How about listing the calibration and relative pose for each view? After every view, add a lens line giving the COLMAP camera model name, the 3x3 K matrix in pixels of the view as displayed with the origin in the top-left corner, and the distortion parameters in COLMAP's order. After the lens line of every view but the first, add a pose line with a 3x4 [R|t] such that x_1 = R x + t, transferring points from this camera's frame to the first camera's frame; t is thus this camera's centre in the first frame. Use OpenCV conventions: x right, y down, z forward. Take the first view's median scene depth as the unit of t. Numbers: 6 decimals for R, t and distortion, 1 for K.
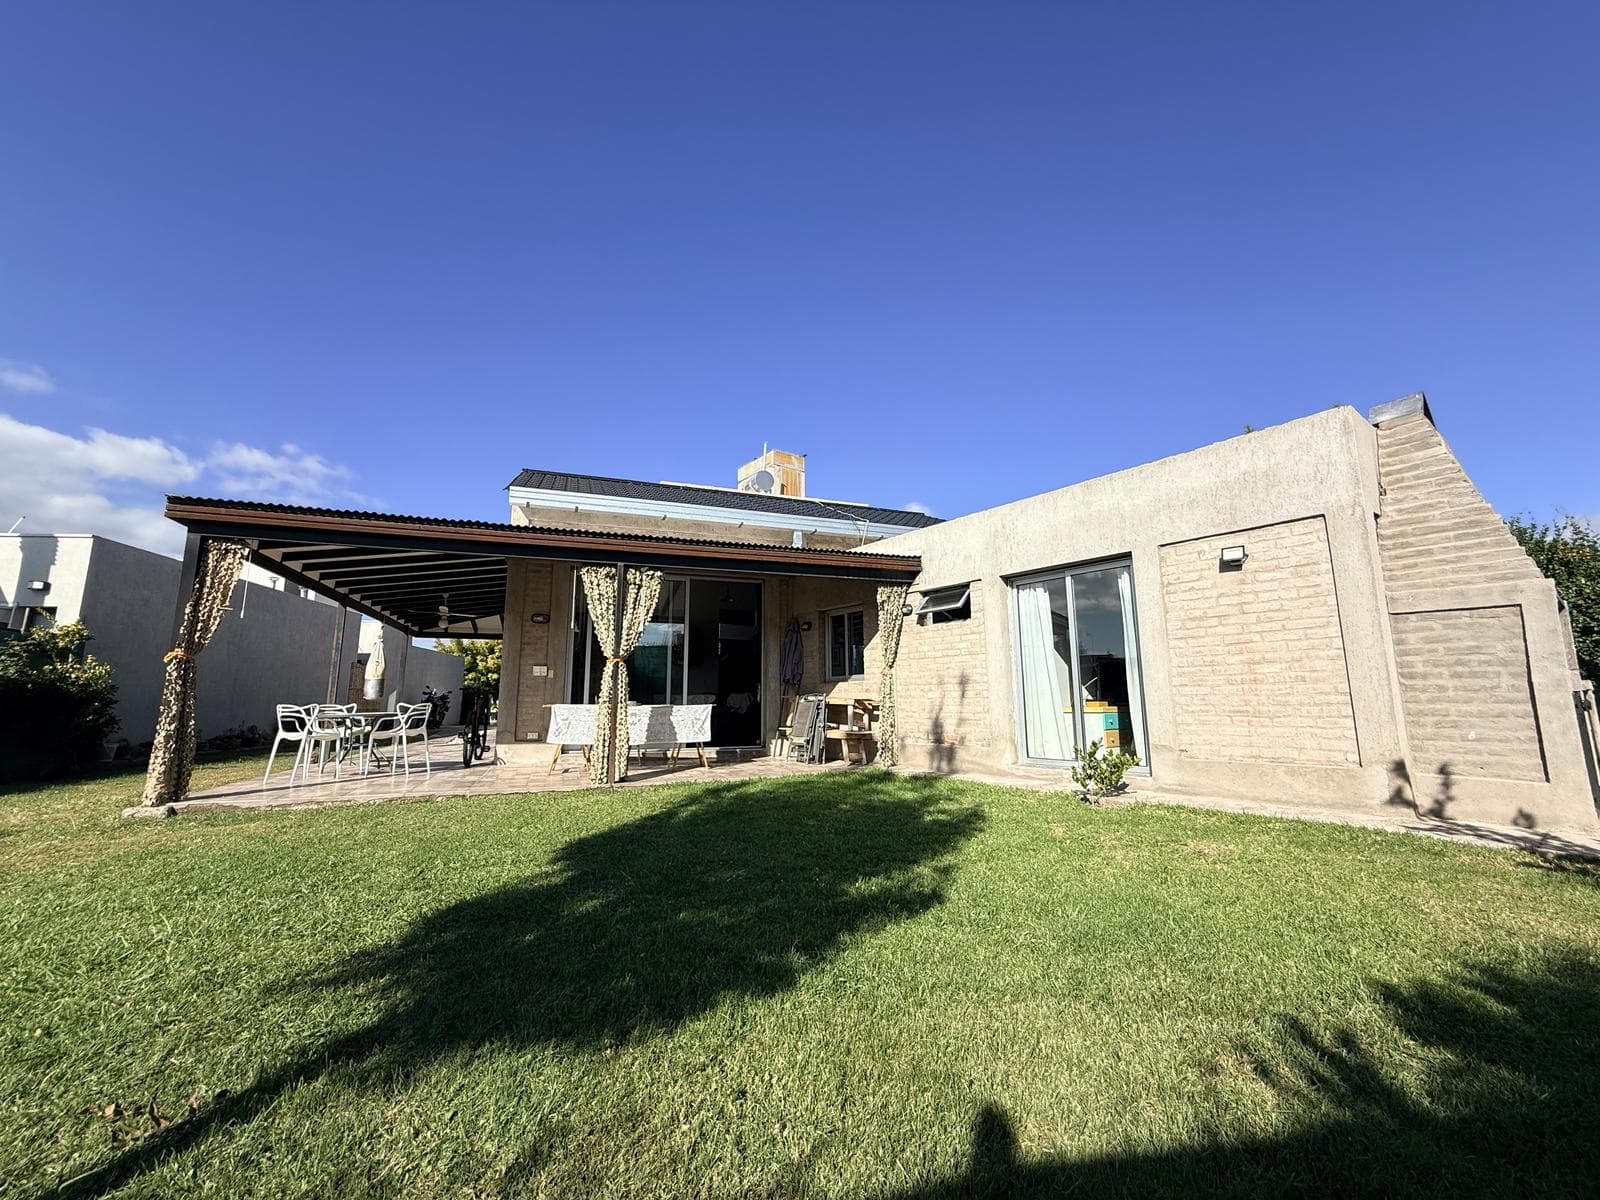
lens RADIAL K [[642.5, 0, 799.1], [0, 642.5, 595.9], [0, 0, 1]] dist [0.010218, -0.004365]
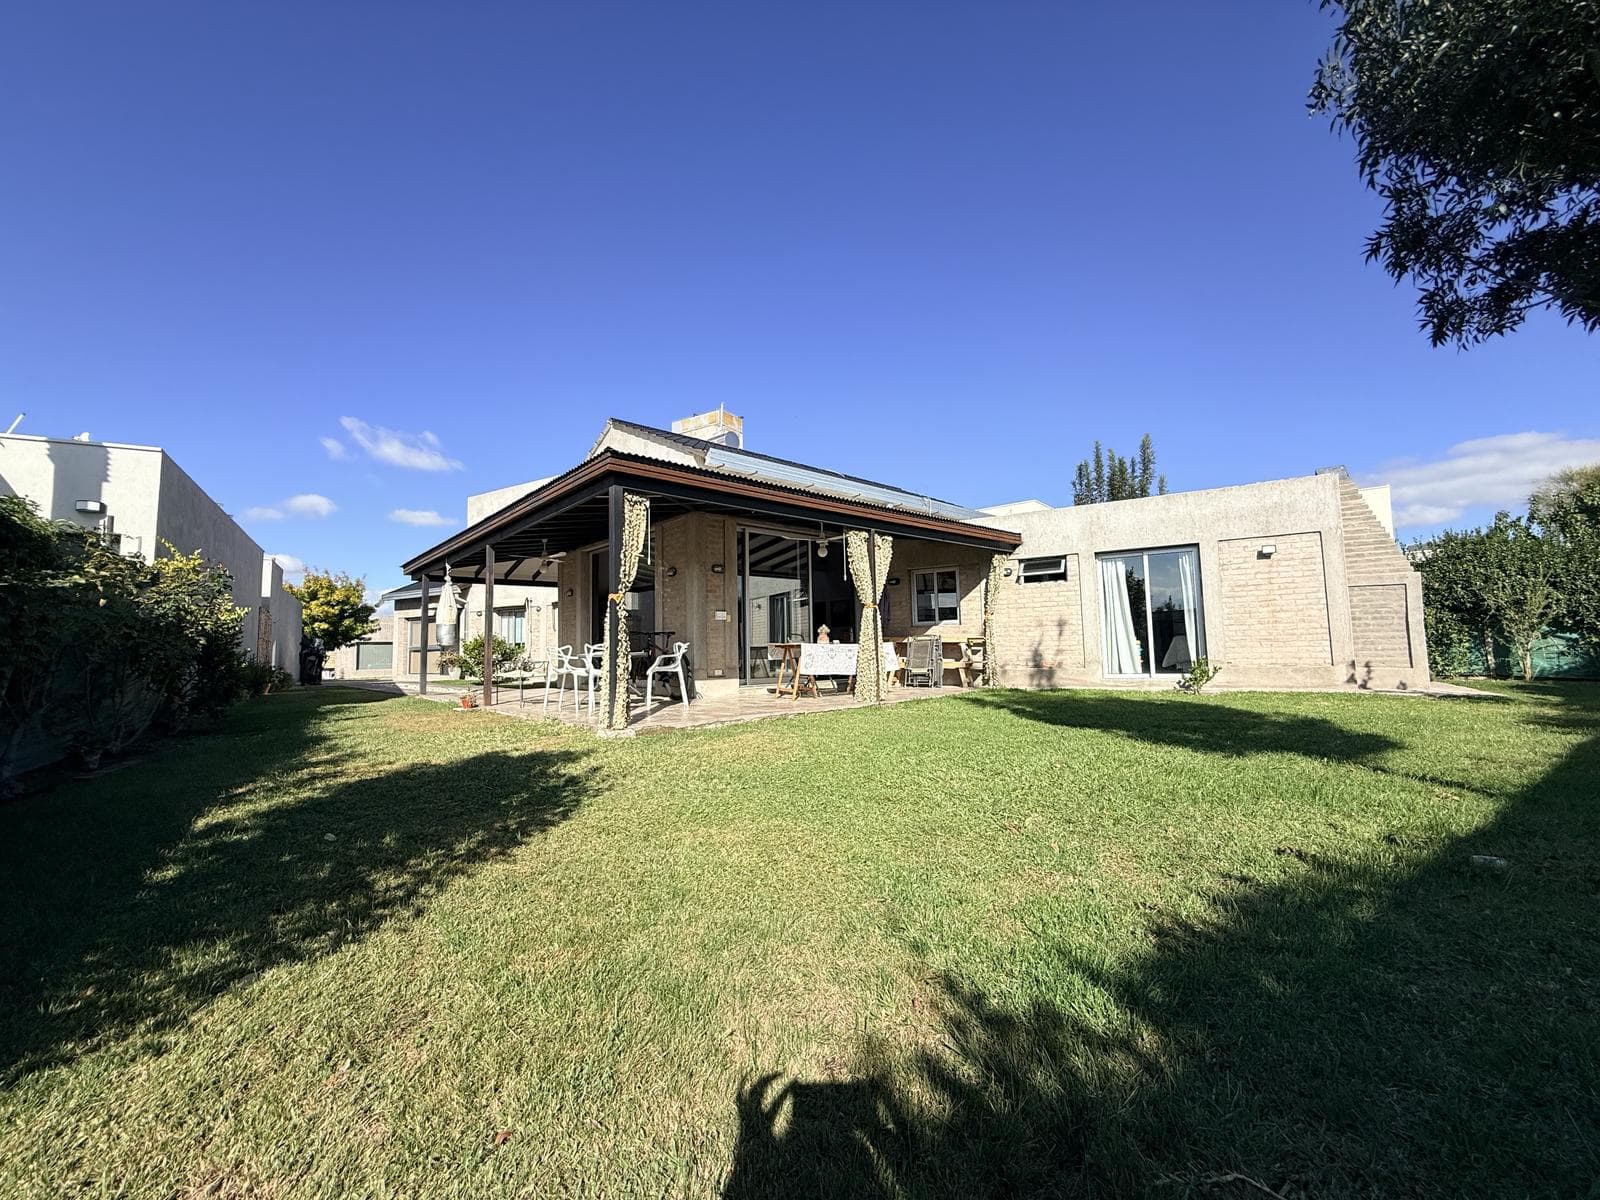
lens RADIAL K [[642.5, 0, 802.2], [0, 642.5, 600.3], [0, 0, 1]] dist [0.010218, -0.004365]
pose [[0.924799, 0.014792, 0.380168, -0.885686], [-0.045704, 0.996327, 0.072413, 0.002573], [-0.377701, -0.084343, 0.922078, -0.108662]]
